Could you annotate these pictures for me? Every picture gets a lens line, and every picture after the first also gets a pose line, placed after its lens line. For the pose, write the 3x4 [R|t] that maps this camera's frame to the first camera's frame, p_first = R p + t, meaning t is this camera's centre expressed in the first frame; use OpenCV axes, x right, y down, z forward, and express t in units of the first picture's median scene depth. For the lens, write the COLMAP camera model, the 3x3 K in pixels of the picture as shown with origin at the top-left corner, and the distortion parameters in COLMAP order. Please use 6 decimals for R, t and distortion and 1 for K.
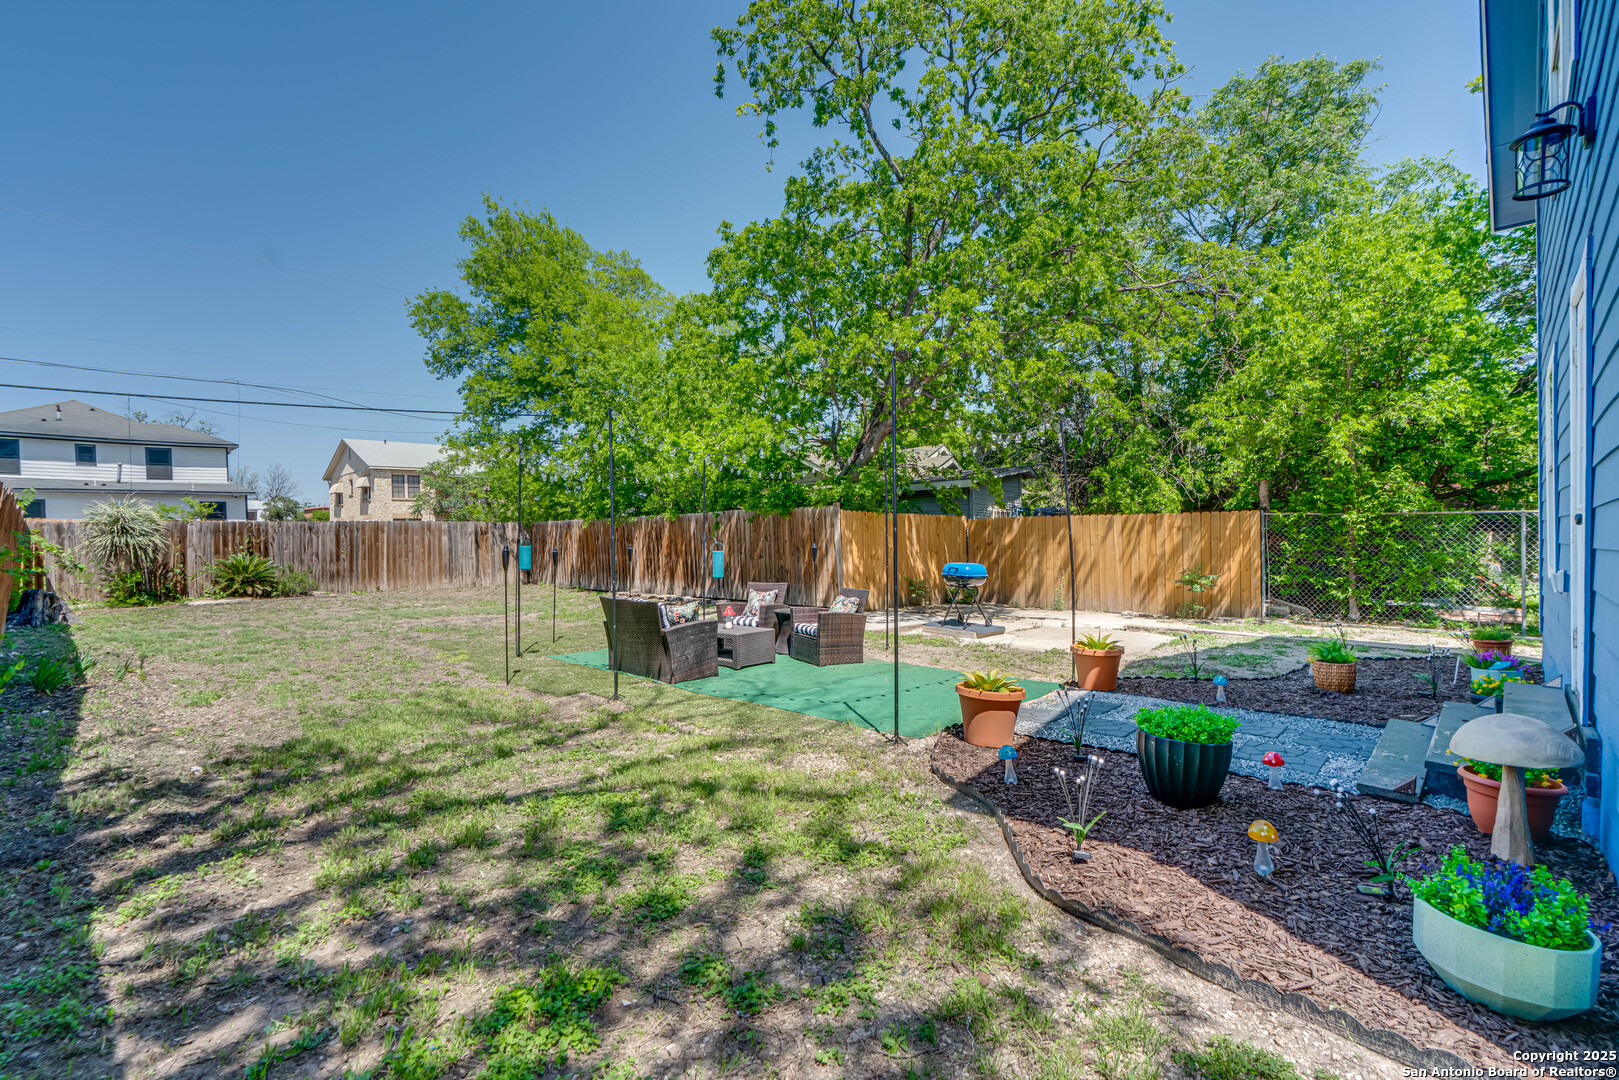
lens RADIAL K [[739.6, 0, 750.9], [0, 739.6, 539.1], [0, 0, 1]] dist [-0.001353, -0.000386]
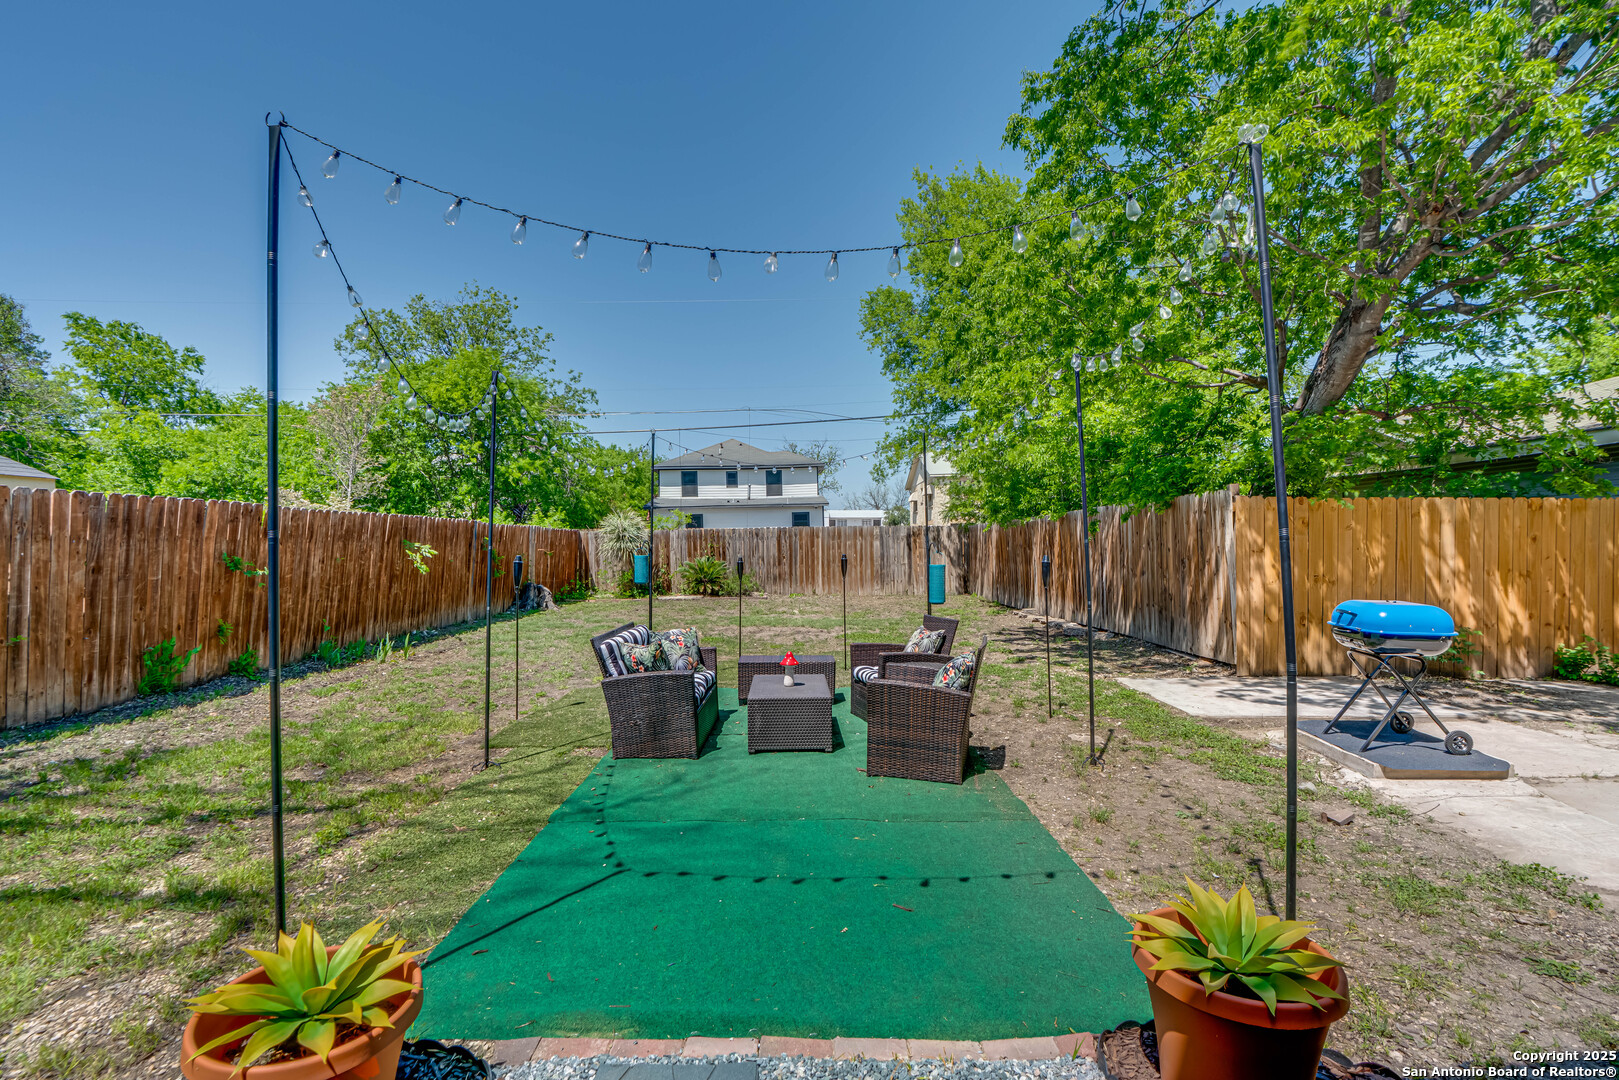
lens RADIAL K [[739.6, 0, 811.8], [0, 739.6, 548.0], [0, 0, 1]] dist [-0.001353, -0.000386]
pose [[0.720366, 0.004698, -0.693578, 0.226947], [0.000504, 0.999973, 0.007298, -0.002536], [0.693594, -0.005607, 0.720344, 0.283808]]
